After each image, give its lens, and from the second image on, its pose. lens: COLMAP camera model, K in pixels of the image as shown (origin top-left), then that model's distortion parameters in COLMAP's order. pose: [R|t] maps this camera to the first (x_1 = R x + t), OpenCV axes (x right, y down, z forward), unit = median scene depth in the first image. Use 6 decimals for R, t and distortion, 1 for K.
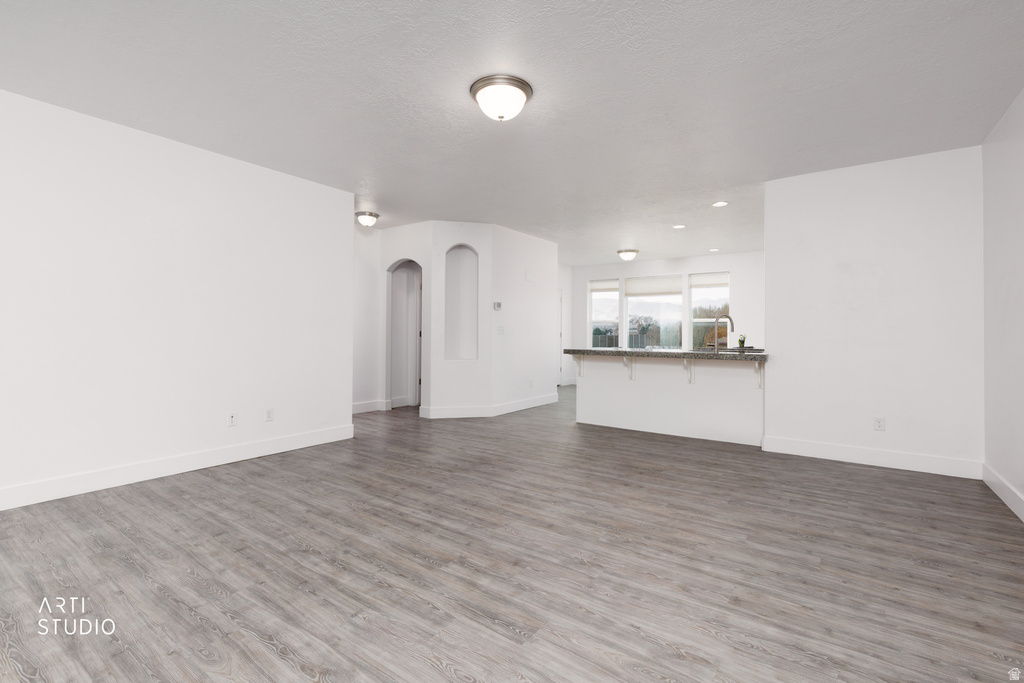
lens RADIAL K [[462.4, 0, 514.9], [0, 462.4, 335.2], [0, 0, 1]] dist [0.007412, -0.000390]
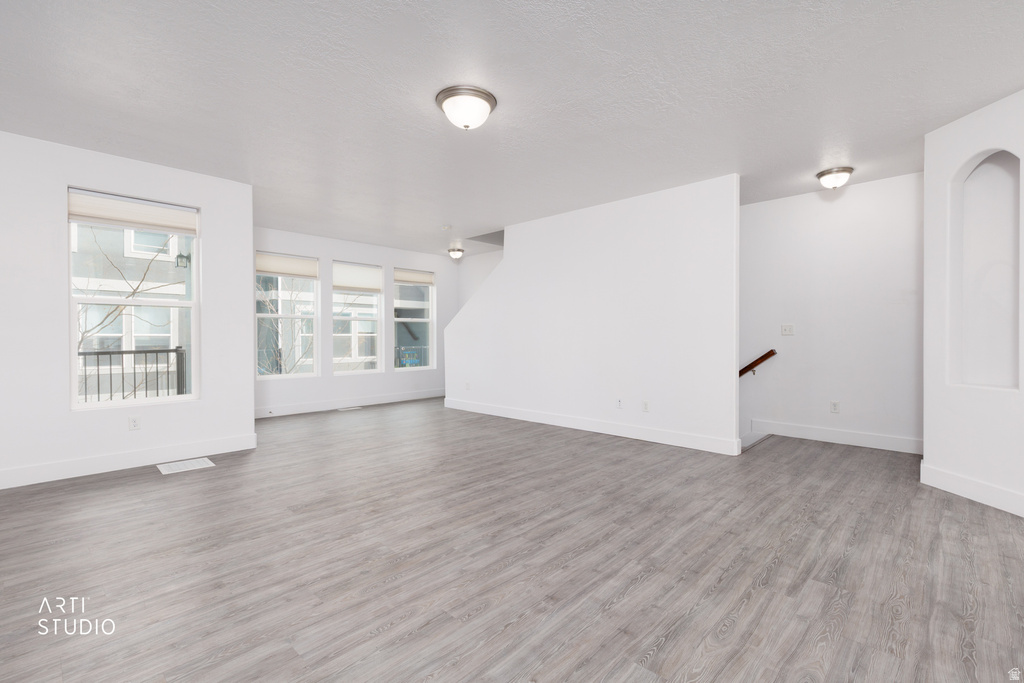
lens RADIAL K [[462.4, 0, 509.4], [0, 462.4, 341.2], [0, 0, 1]] dist [0.007412, -0.000390]
pose [[-0.152727, 0.005214, -0.988255, 1.131200], [-0.000137, 0.999986, 0.005297, 0.008316], [0.988268, 0.000945, -0.152724, 1.450004]]
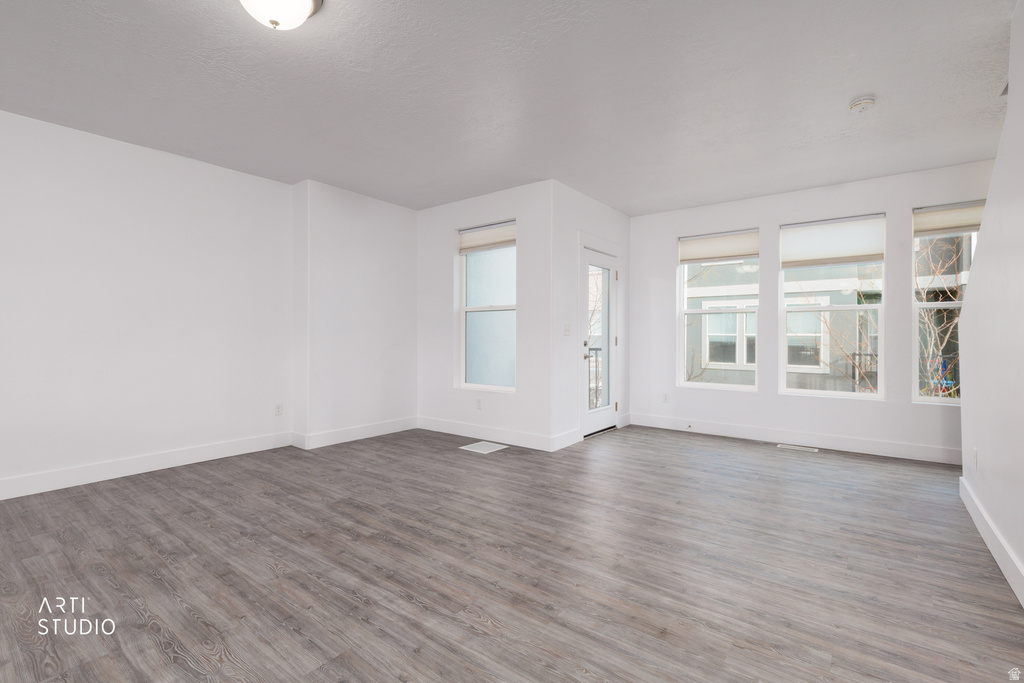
lens RADIAL K [[462.4, 0, 513.1], [0, 462.4, 338.4], [0, 0, 1]] dist [0.007412, -0.000390]
pose [[-0.999334, -0.008412, 0.035502, -0.490263], [-0.008163, 0.999941, 0.007154, -0.004816], [-0.035560, 0.006860, -0.999344, 1.958104]]
